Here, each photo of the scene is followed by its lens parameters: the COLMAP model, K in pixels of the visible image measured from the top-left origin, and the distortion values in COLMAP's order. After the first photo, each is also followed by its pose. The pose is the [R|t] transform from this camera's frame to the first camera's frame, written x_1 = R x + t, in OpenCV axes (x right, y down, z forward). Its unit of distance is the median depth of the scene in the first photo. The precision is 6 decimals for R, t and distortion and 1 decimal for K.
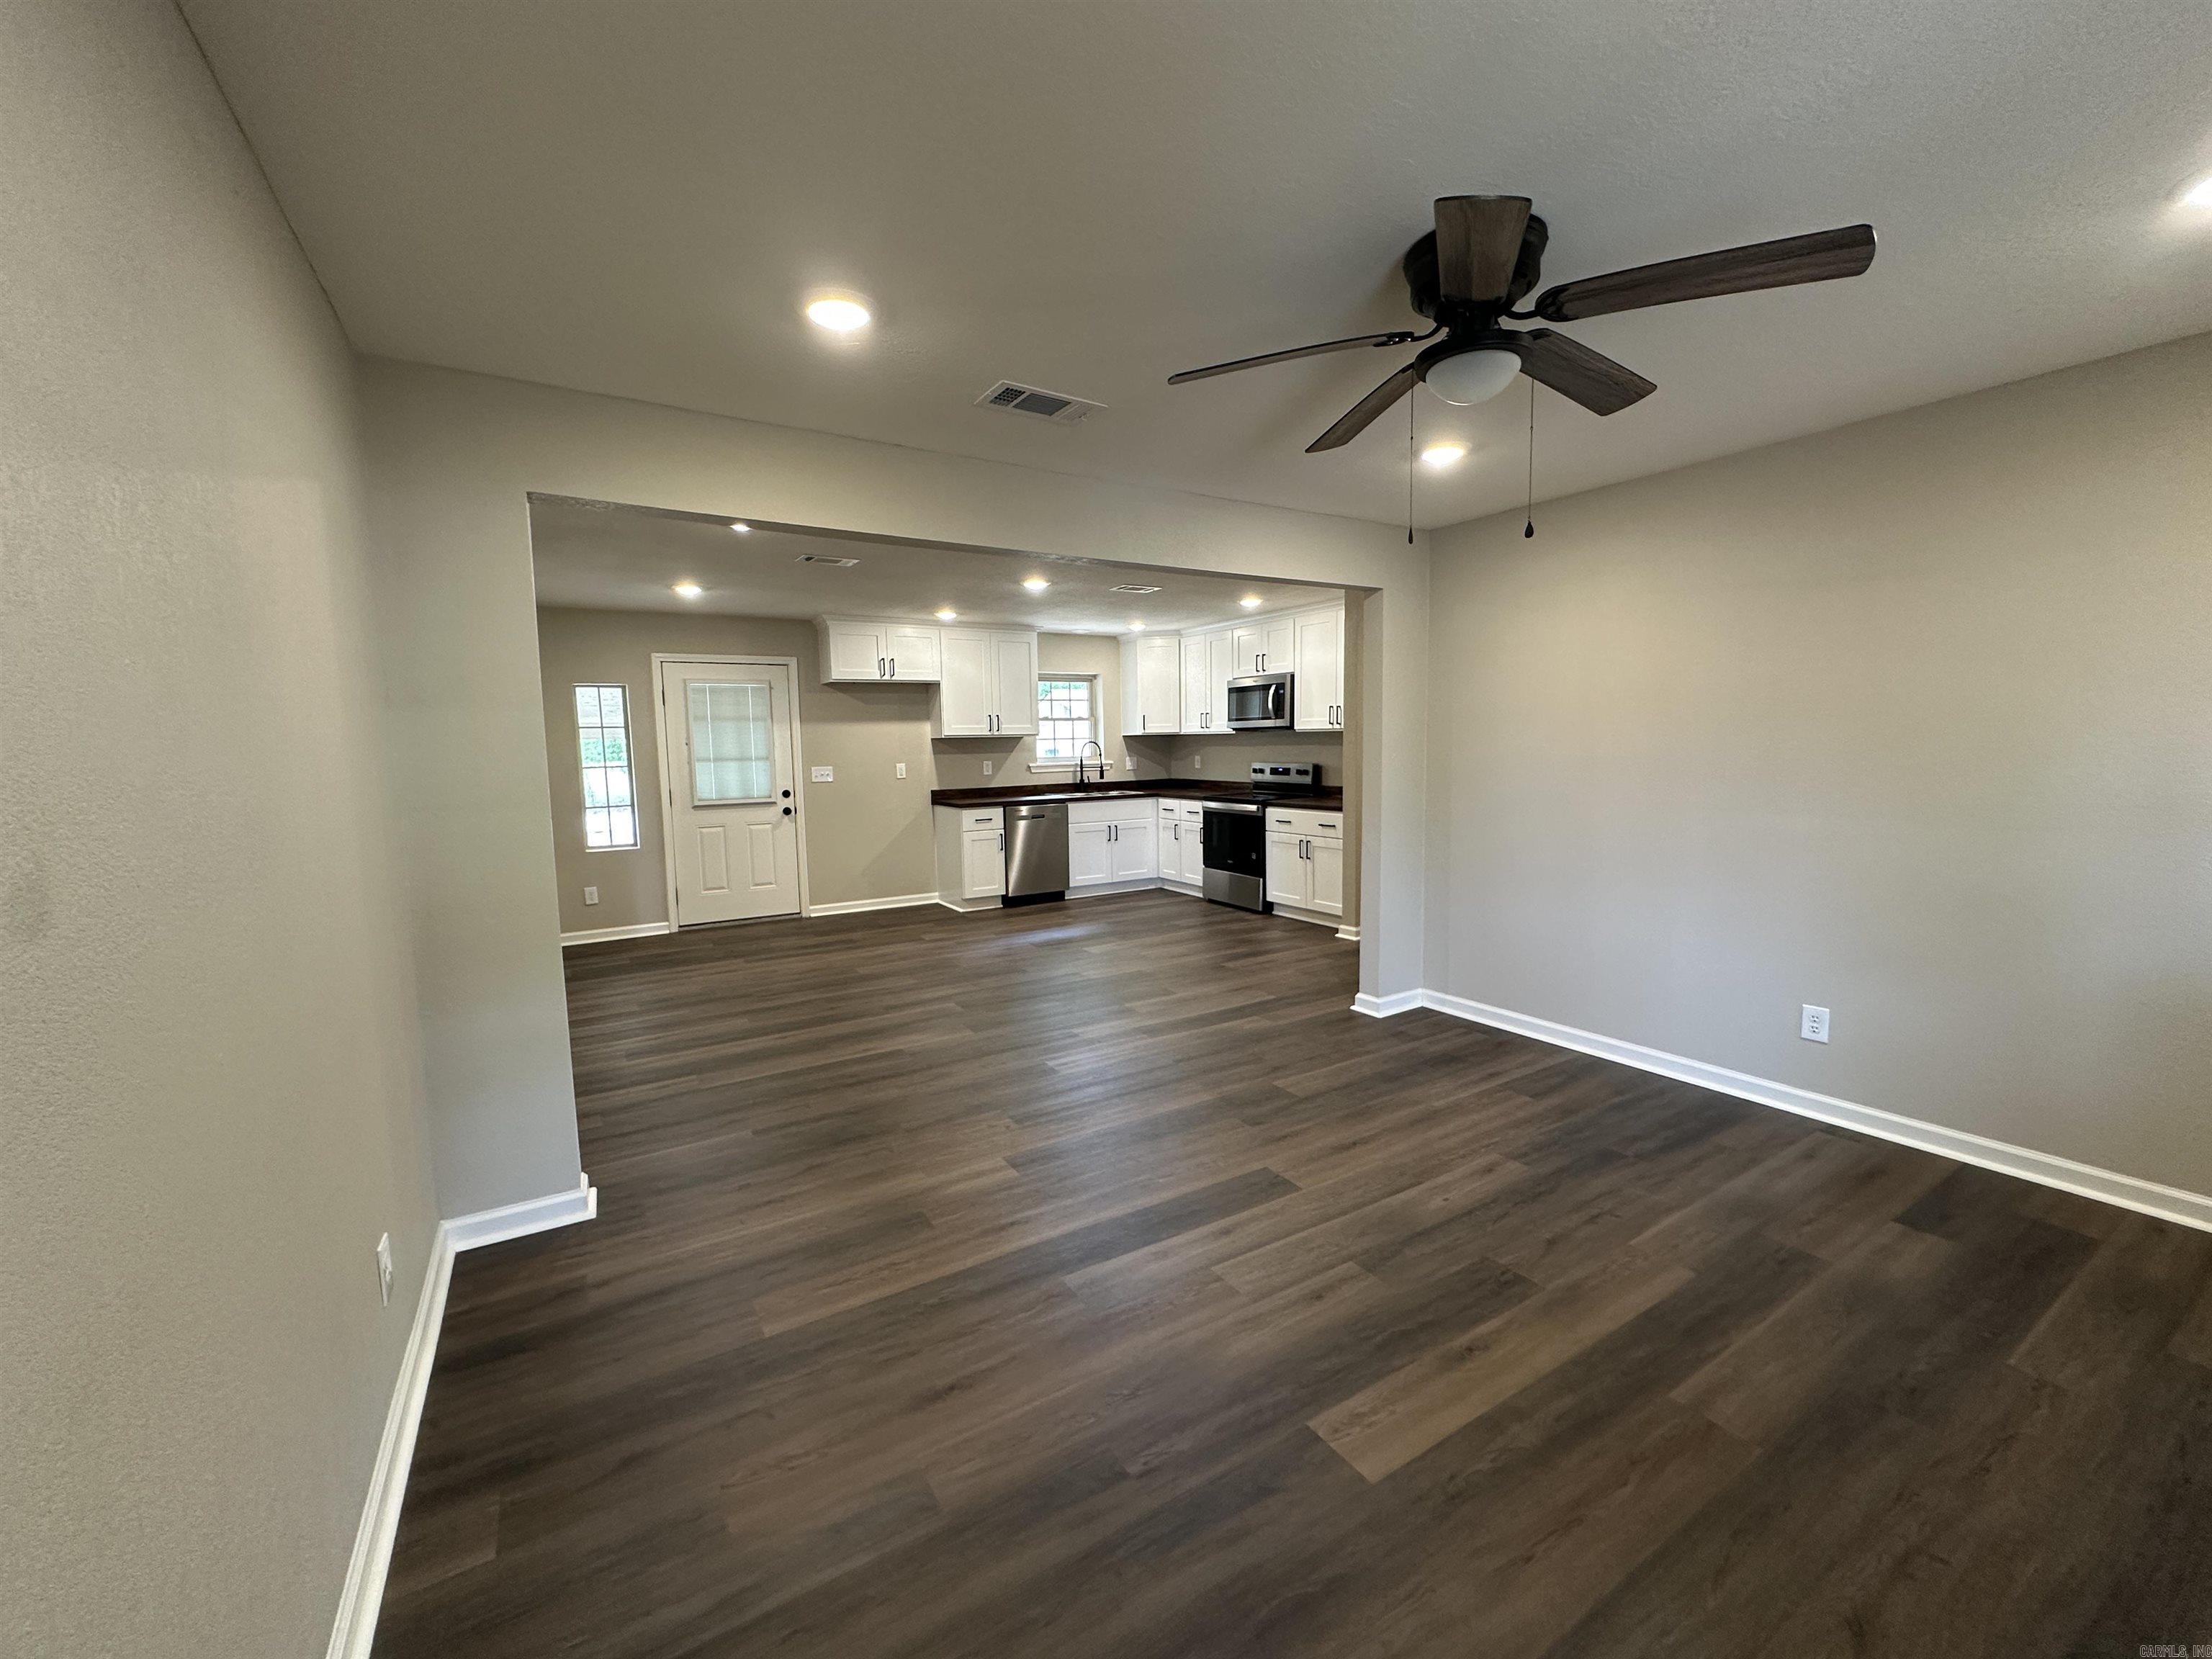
lens RADIAL K [[882.5, 0, 1106.1], [0, 882.5, 826.7], [0, 0, 1]] dist [-0.005064, 0.000712]
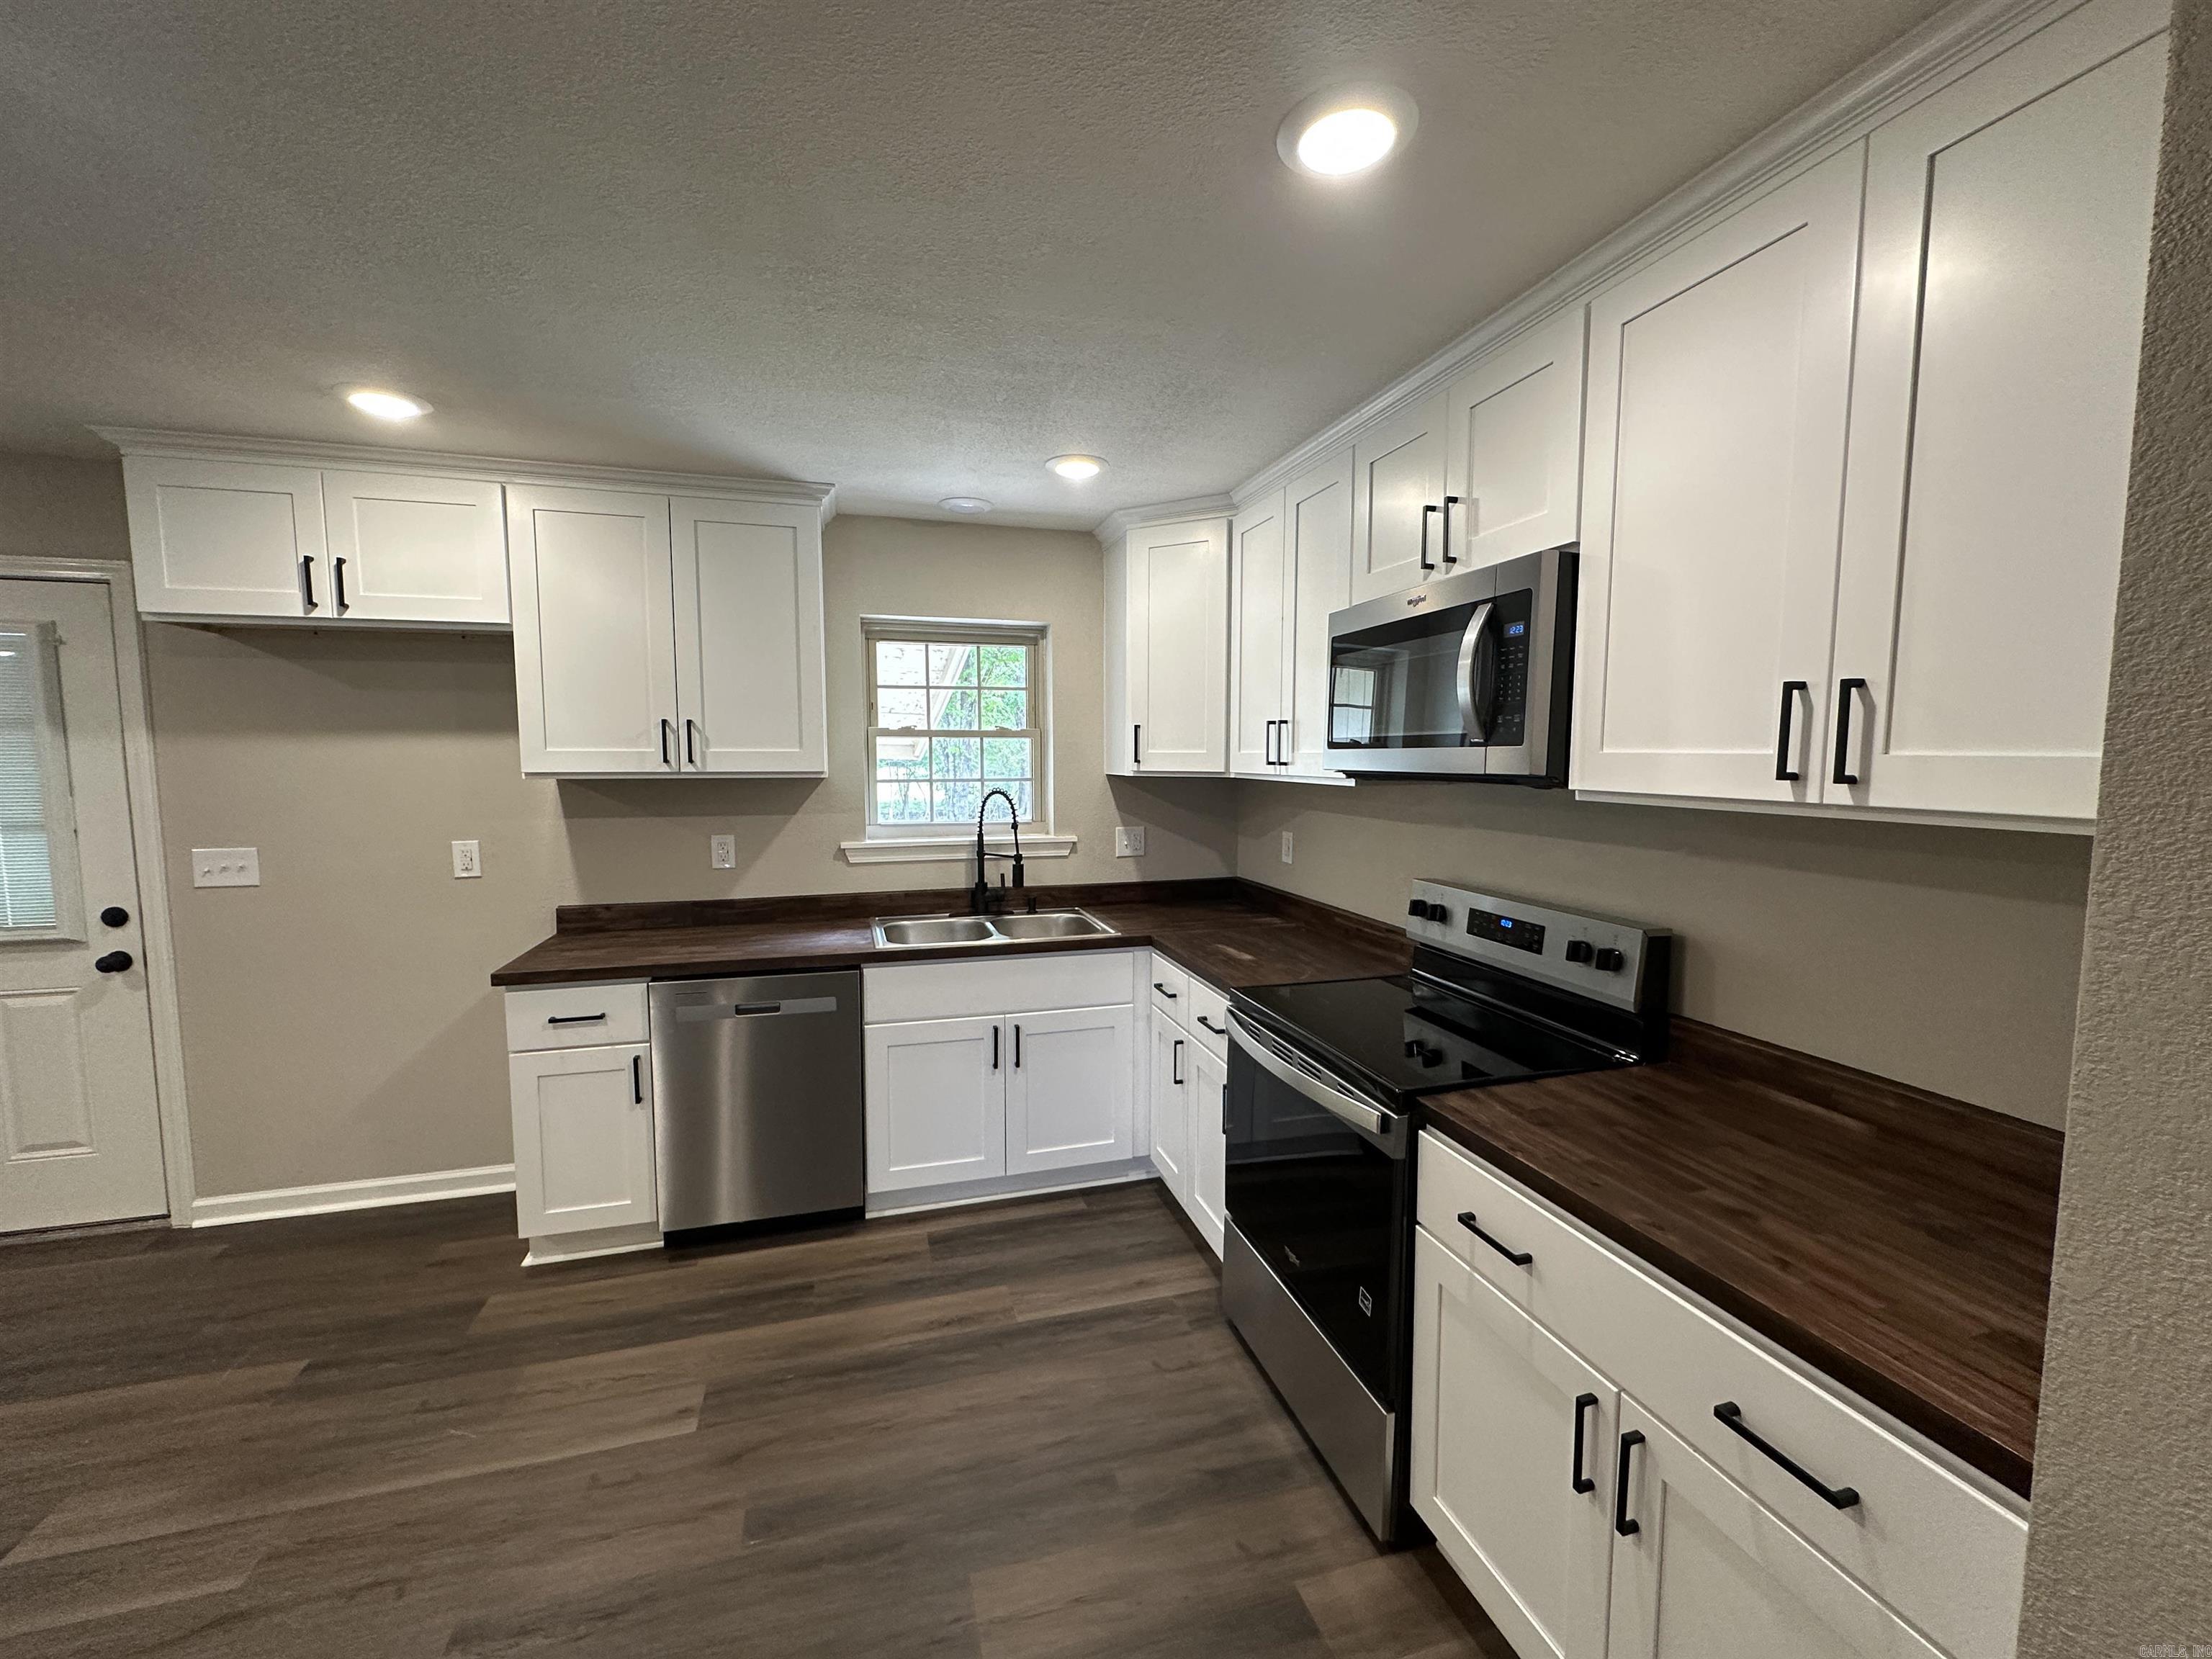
lens RADIAL K [[882.5, 0, 1107.3], [0, 882.5, 829.3], [0, 0, 1]] dist [-0.005064, 0.000712]
pose [[0.965982, 0.040702, -0.255385, 0.151549], [-0.043317, 0.999051, -0.004620, -0.091253], [0.254955, 0.015526, 0.966828, 0.724870]]
